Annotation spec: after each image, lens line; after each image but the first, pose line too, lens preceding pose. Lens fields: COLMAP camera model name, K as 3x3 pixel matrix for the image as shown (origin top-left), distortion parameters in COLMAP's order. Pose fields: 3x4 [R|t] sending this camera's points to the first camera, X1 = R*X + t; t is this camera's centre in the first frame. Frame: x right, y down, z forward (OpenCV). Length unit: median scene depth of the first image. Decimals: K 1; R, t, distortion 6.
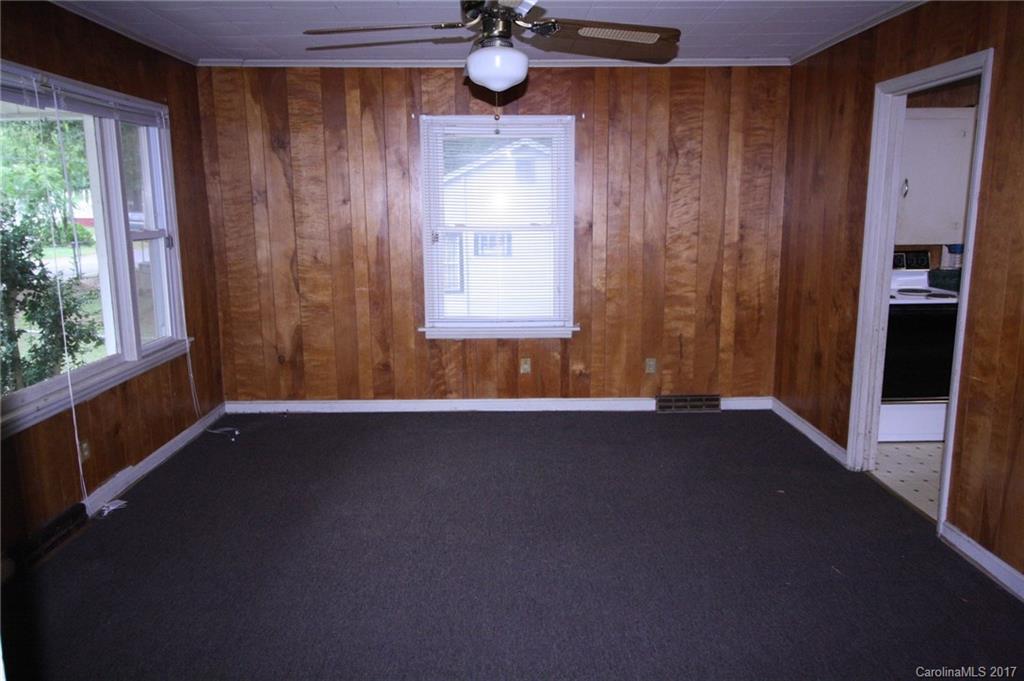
lens RADIAL K [[722.4, 0, 511.3], [0, 722.4, 333.9], [0, 0, 1]] dist [0.016772, -0.010084]
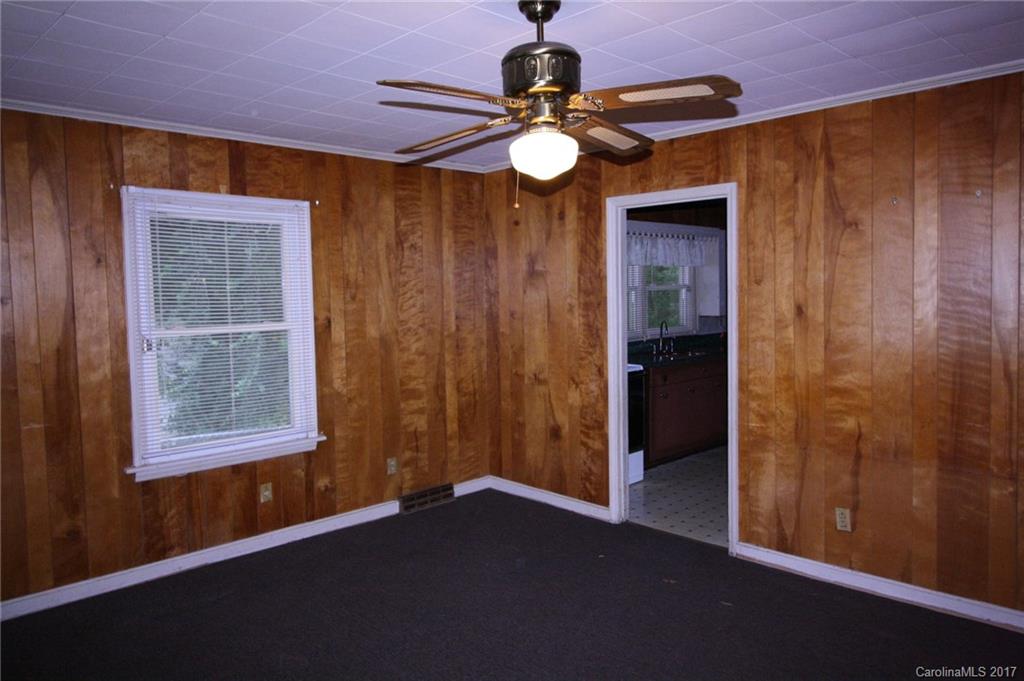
lens RADIAL K [[722.4, 0, 511.6], [0, 722.4, 334.6], [0, 0, 1]] dist [0.016772, -0.010084]
pose [[0.729280, -0.049716, 0.682406, -0.346743], [0.132939, 0.988646, -0.070043, -0.040737], [-0.671176, 0.141799, 0.727610, 0.194327]]
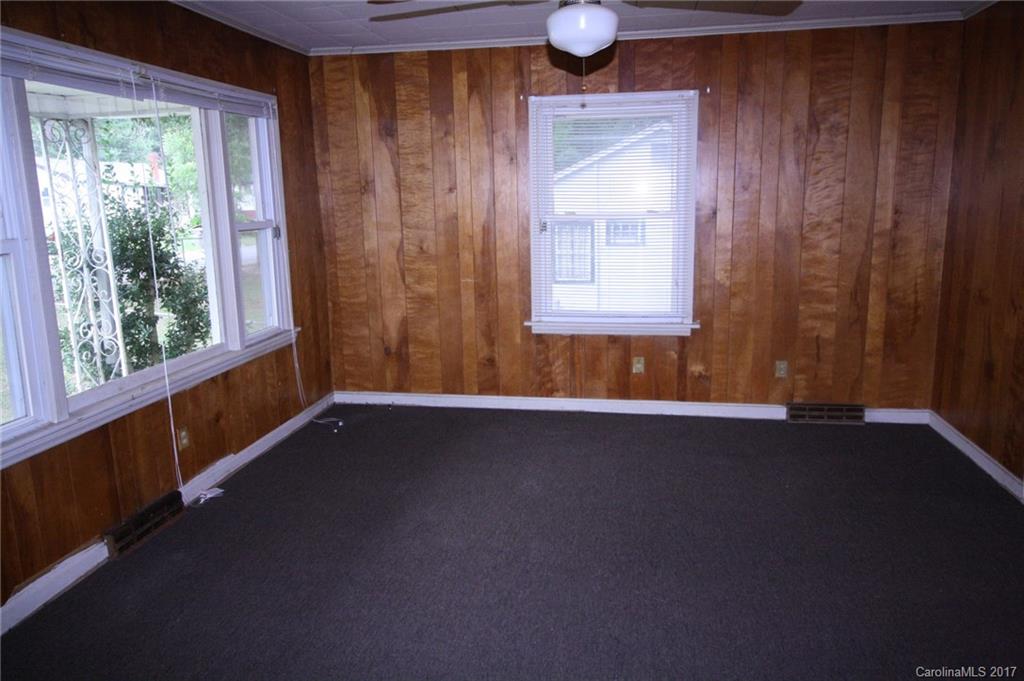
lens RADIAL K [[722.4, 0, 512.0], [0, 722.4, 332.5], [0, 0, 1]] dist [0.016772, -0.010084]
pose [[0.982000, 0.022290, -0.187560, 0.035003], [-0.019878, 0.999694, 0.014735, -0.008192], [0.187831, -0.010741, 0.982143, 0.065239]]
